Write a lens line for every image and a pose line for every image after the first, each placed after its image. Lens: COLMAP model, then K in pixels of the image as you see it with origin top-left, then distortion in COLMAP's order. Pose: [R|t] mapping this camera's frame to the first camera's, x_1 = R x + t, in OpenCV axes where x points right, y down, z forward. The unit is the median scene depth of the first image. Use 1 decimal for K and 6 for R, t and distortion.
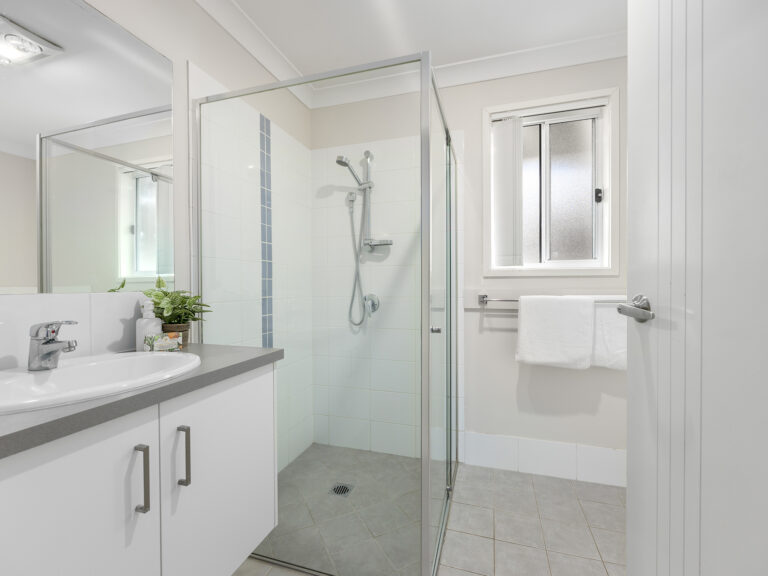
lens RADIAL K [[349.6, 0, 384.0], [0, 349.6, 288.0], [0, 0, 1]] dist [-0.001256, -0.000086]
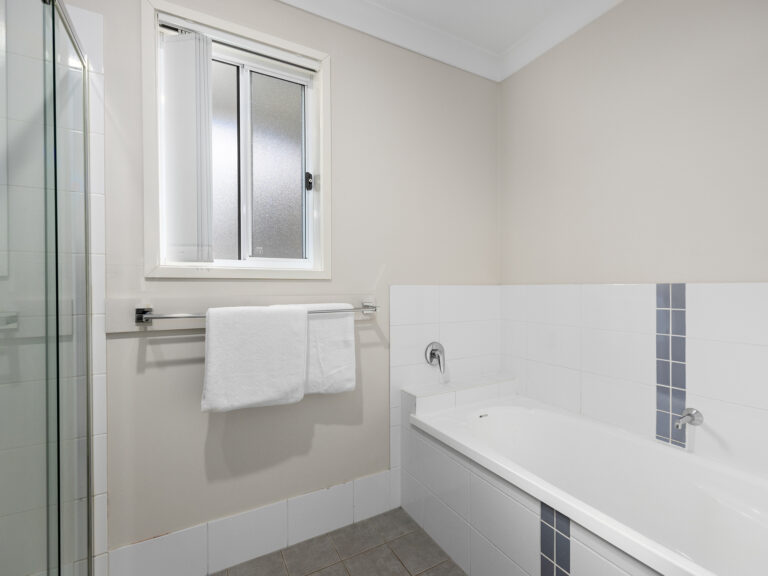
lens RADIAL K [[349.6, 0, 384.0], [0, 349.6, 288.0], [0, 0, 1]] dist [-0.001256, -0.000086]
pose [[0.689373, -0.002117, 0.724403, 0.138576], [0.007889, 0.999958, -0.004586, -0.009168], [-0.724364, 0.008876, 0.689361, 0.303224]]
